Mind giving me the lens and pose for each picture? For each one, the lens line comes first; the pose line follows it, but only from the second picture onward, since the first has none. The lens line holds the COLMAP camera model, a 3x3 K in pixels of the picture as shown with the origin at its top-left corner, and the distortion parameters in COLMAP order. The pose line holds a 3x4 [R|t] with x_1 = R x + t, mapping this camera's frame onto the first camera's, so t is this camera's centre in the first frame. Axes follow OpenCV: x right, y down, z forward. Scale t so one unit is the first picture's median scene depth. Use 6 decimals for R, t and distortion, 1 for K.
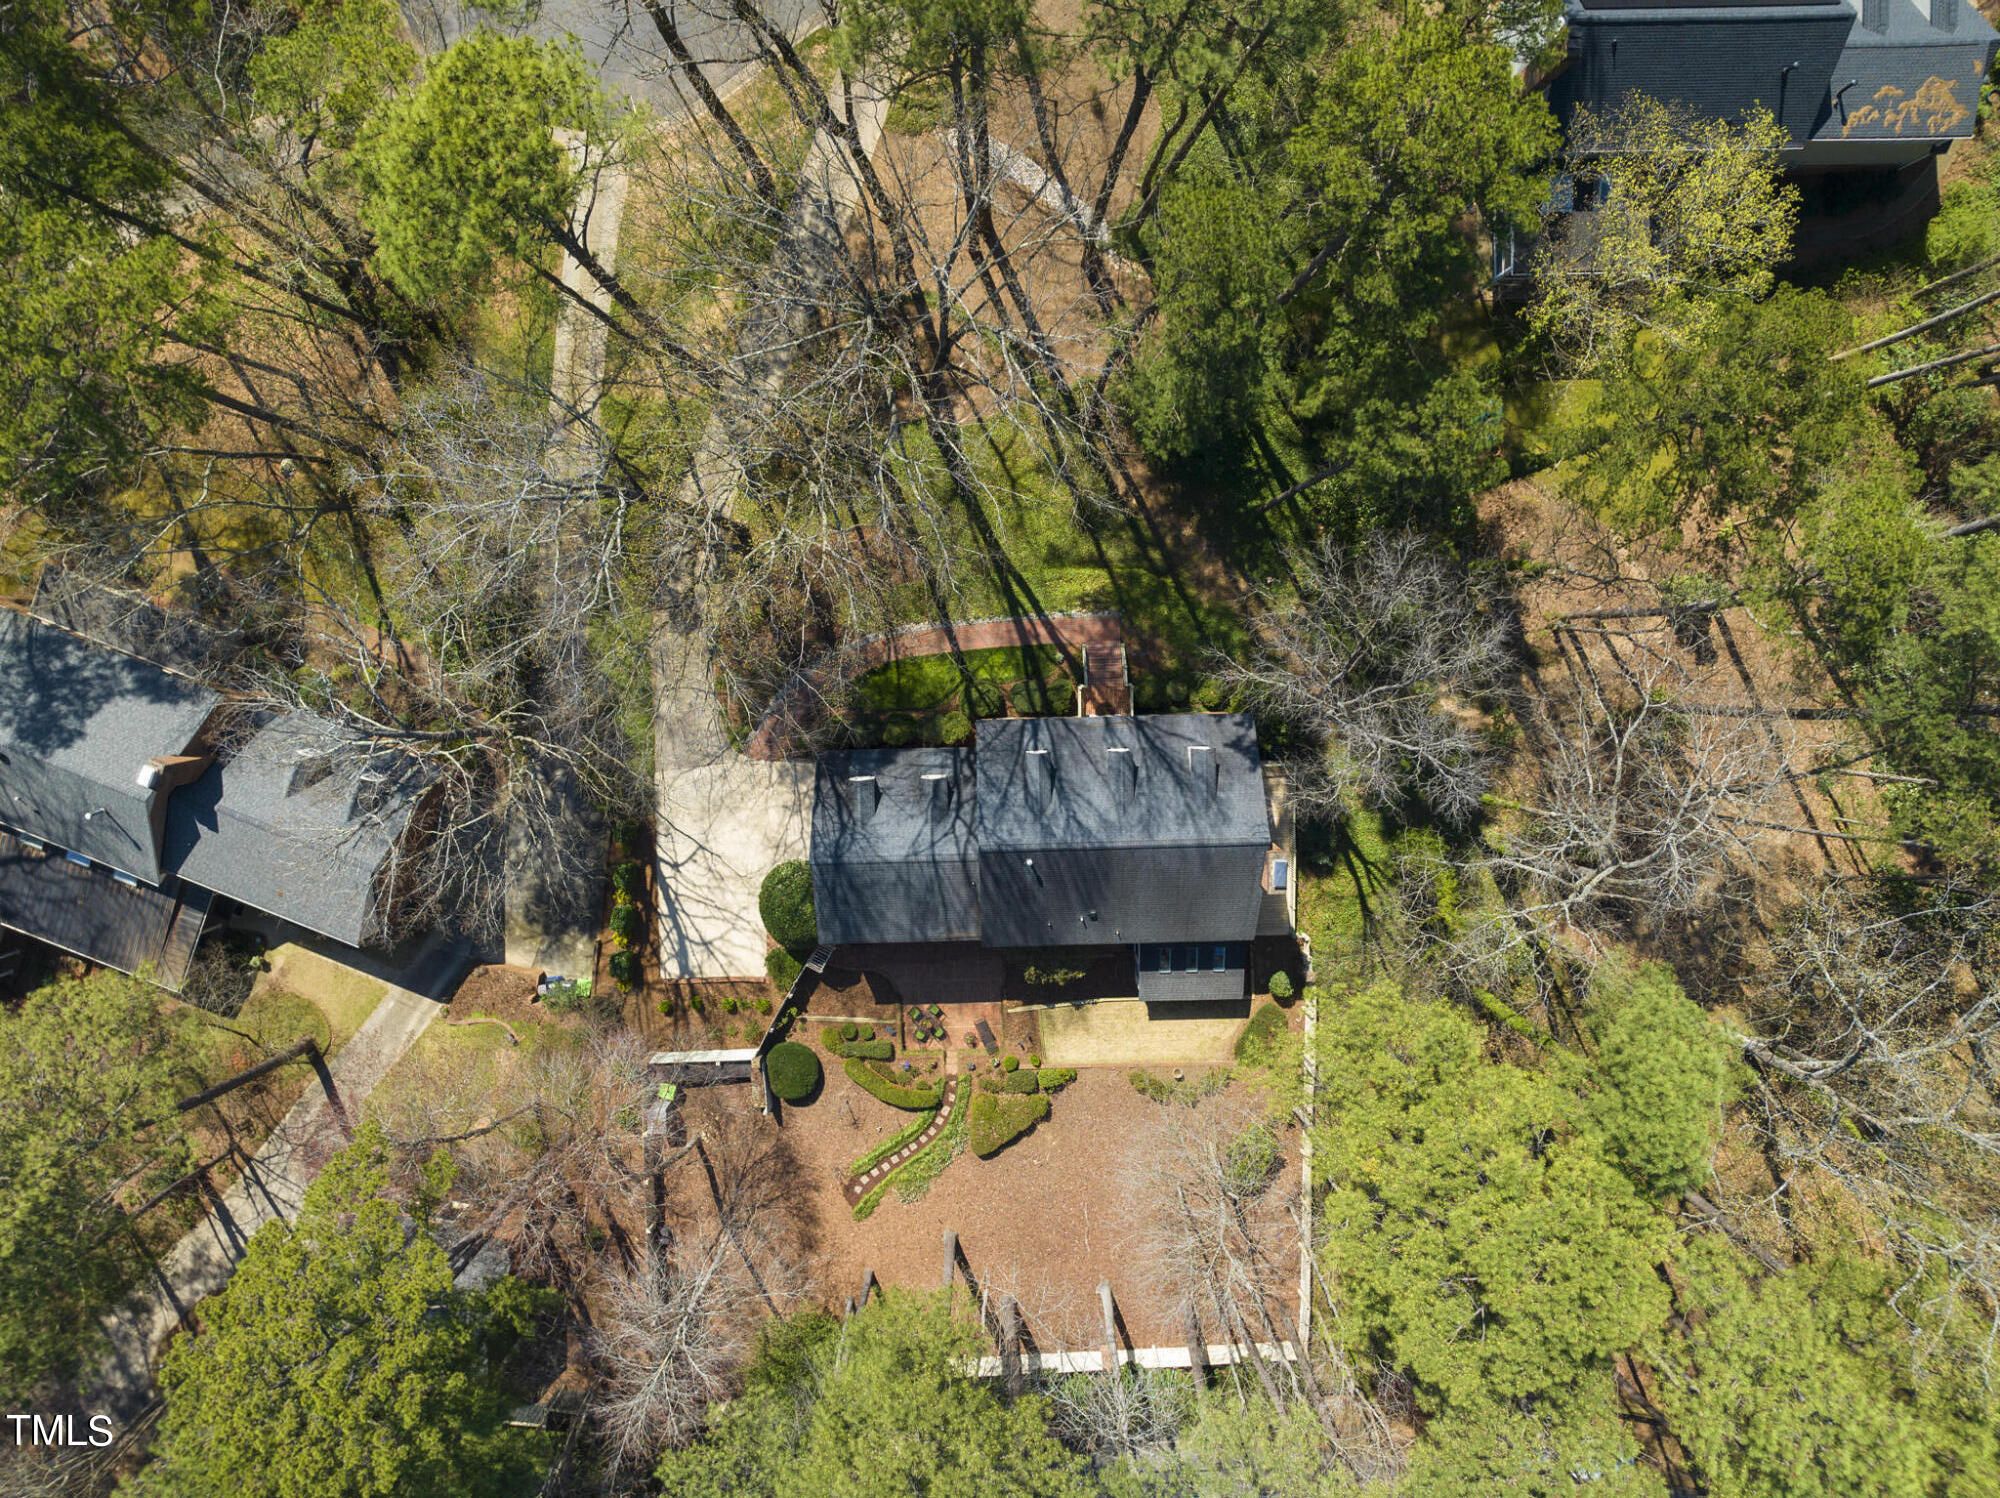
lens RADIAL K [[1388.5, 0, 1000.5], [0, 1388.5, 746.8], [0, 0, 1]] dist [-0.035122, -0.001486]
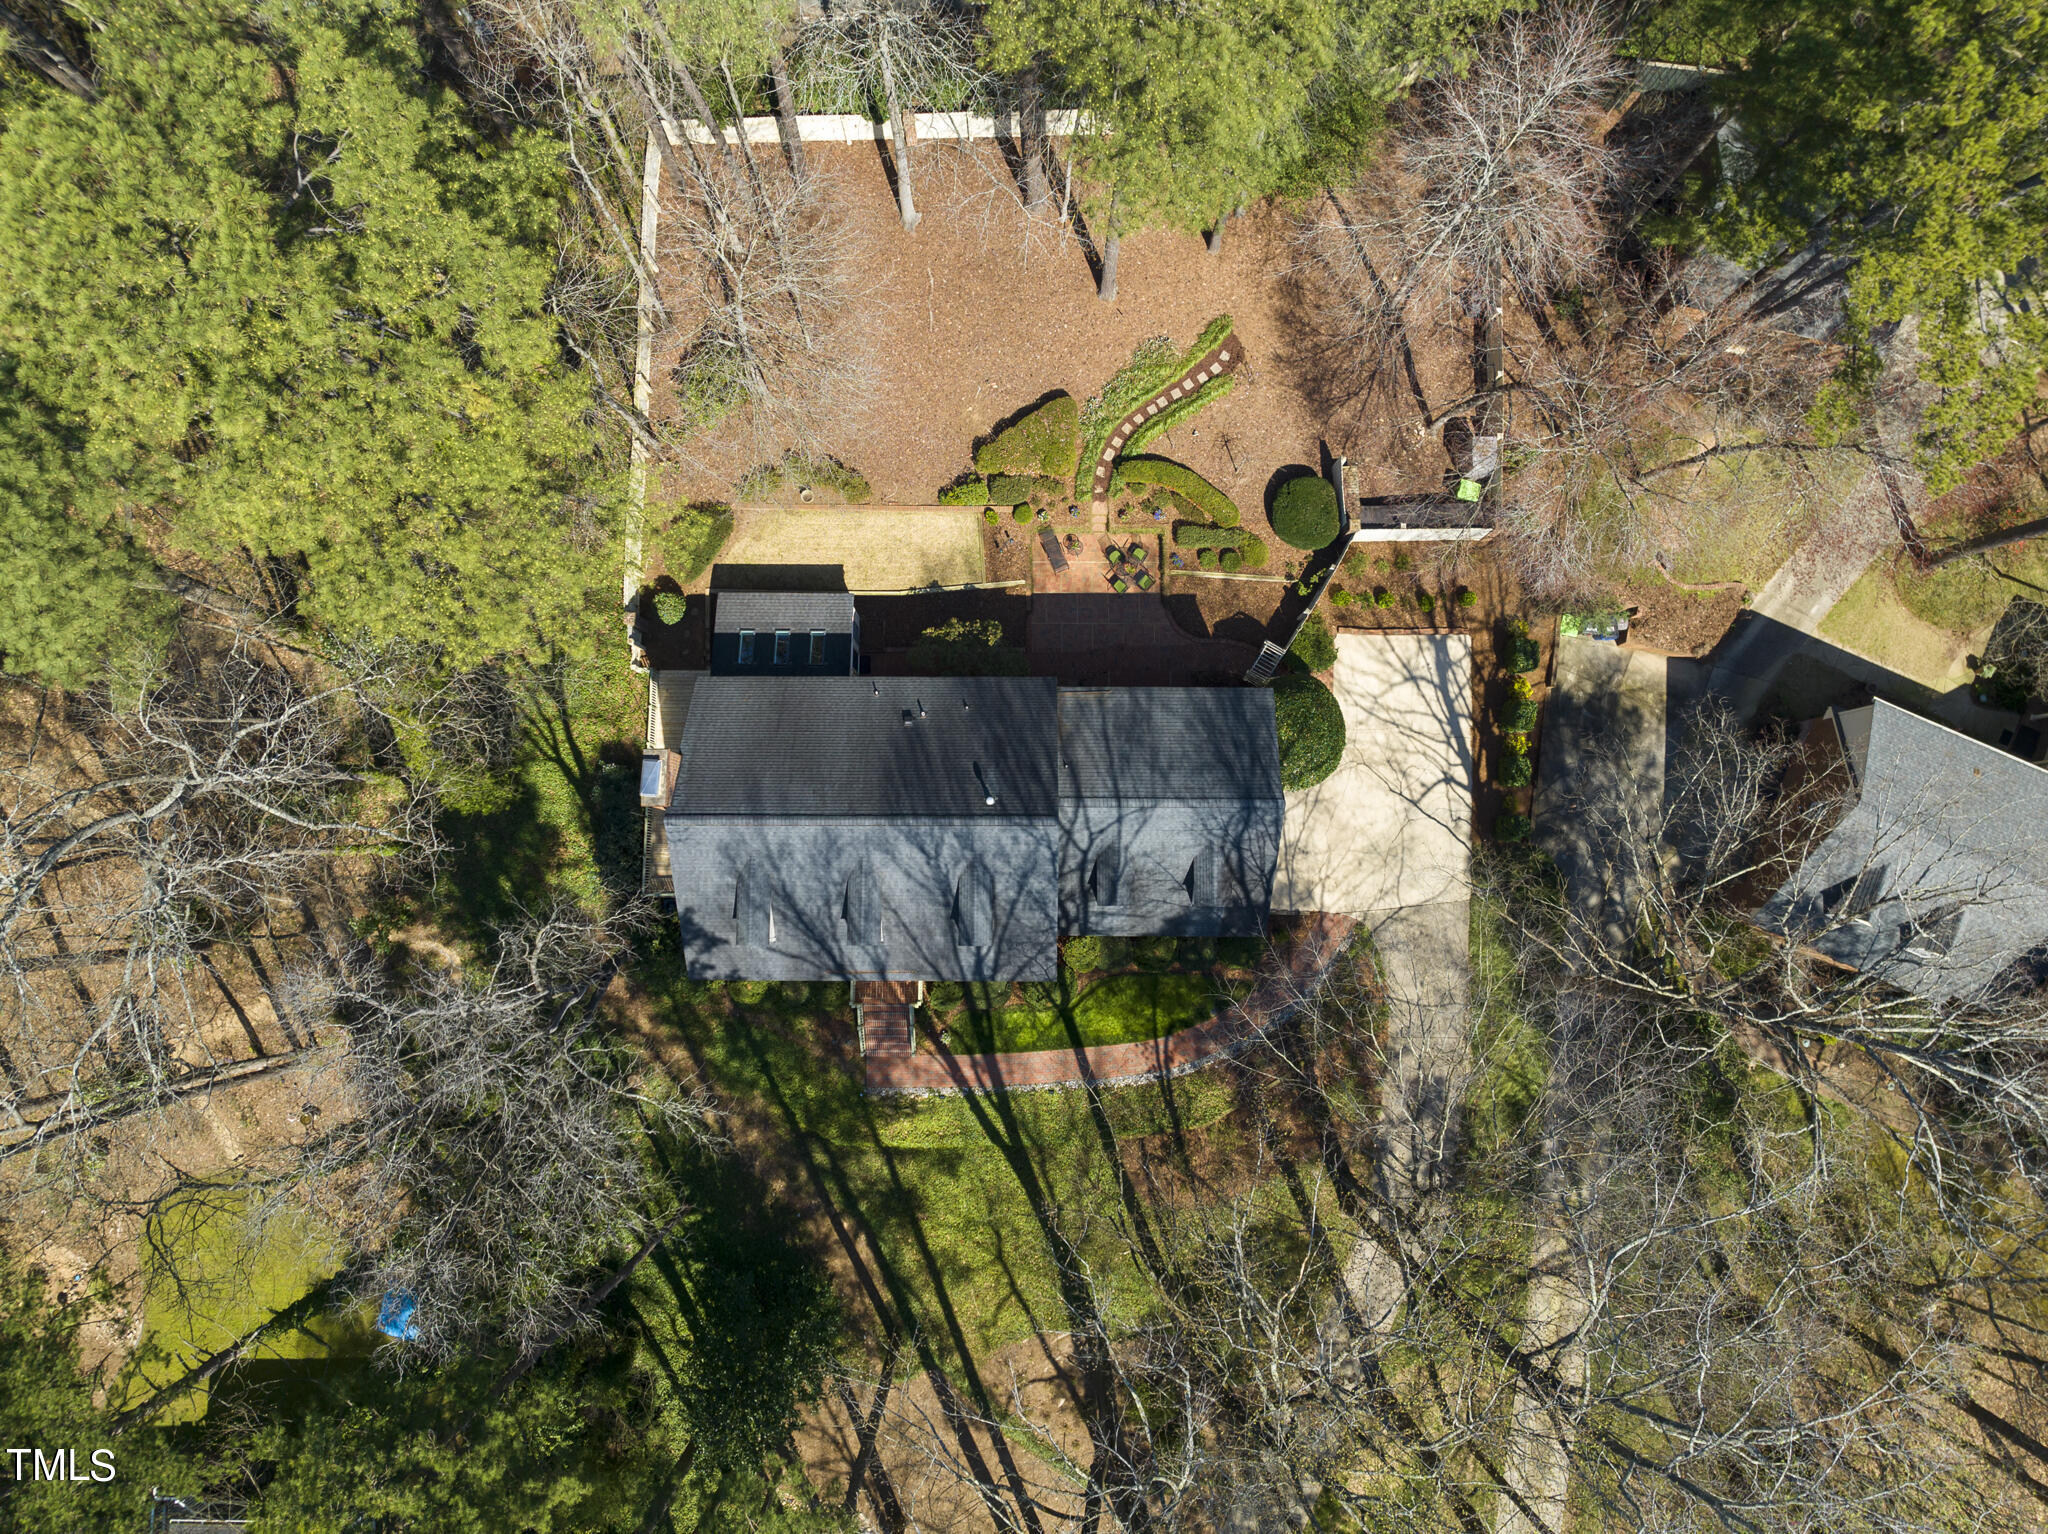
lens RADIAL K [[1421.9, 0, 1024.6], [0, 1421.9, 764.7], [0, 0, 1]] dist [-0.035122, -0.001486]
pose [[-0.999623, -0.027454, -0.000339, 0.003077], [0.027453, -0.999622, 0.001495, 0.087466], [-0.000379, 0.001485, 0.999999, 0.208172]]
